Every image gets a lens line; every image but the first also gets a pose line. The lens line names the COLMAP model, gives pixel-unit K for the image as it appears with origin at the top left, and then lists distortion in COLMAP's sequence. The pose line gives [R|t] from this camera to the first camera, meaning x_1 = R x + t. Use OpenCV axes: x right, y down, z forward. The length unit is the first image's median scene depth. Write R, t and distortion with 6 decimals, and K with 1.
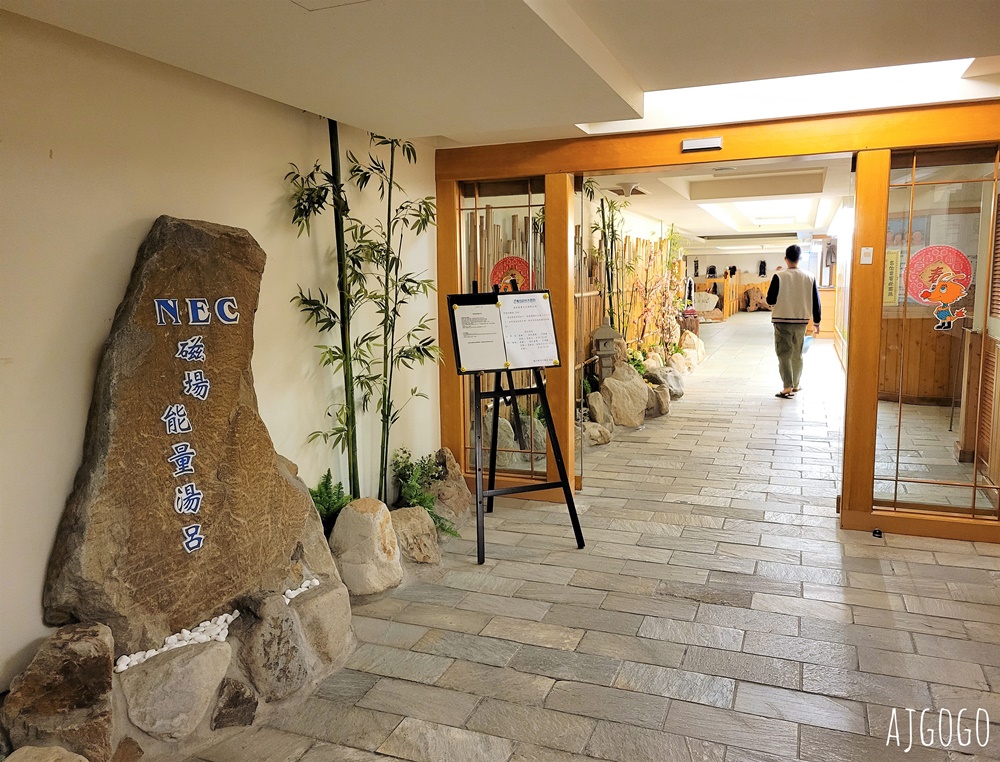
lens RADIAL K [[764.2, 0, 495.3], [0, 764.2, 376.2], [0, 0, 1]] dist [0.034690, -0.000657]
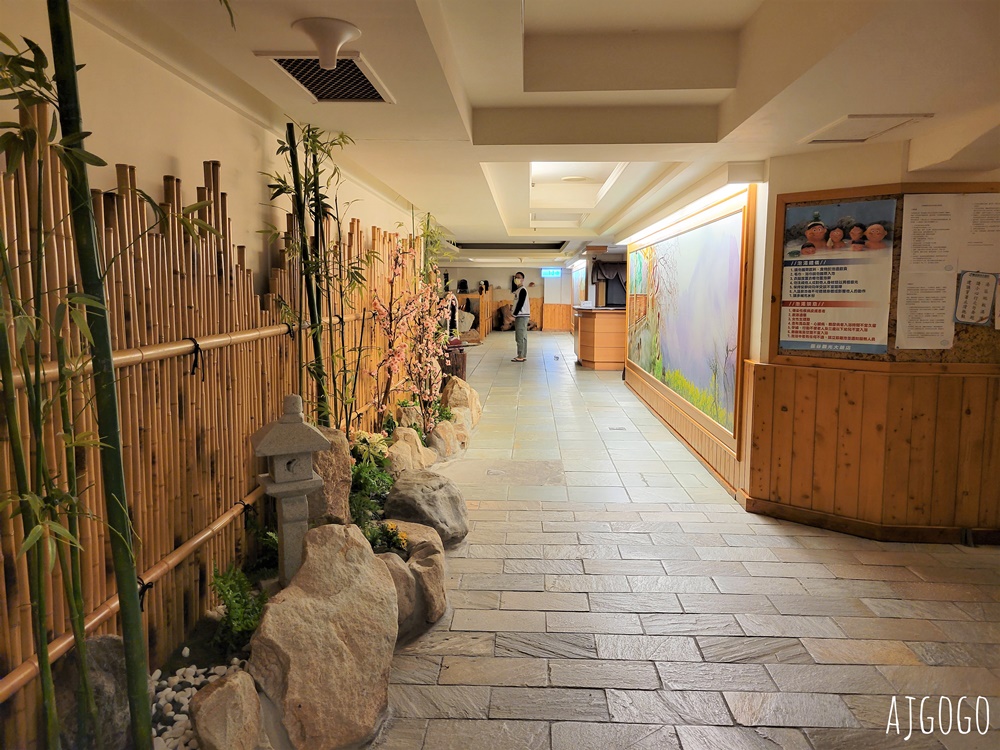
lens RADIAL K [[772.3, 0, 496.3], [0, 772.3, 375.8], [0, 0, 1]] dist [0.073547, 0.002120]
pose [[0.946869, -0.013277, 0.321345, 0.087014], [0.018577, 0.999737, -0.013432, -0.060446], [-0.321082, 0.018688, 0.946867, 0.436569]]
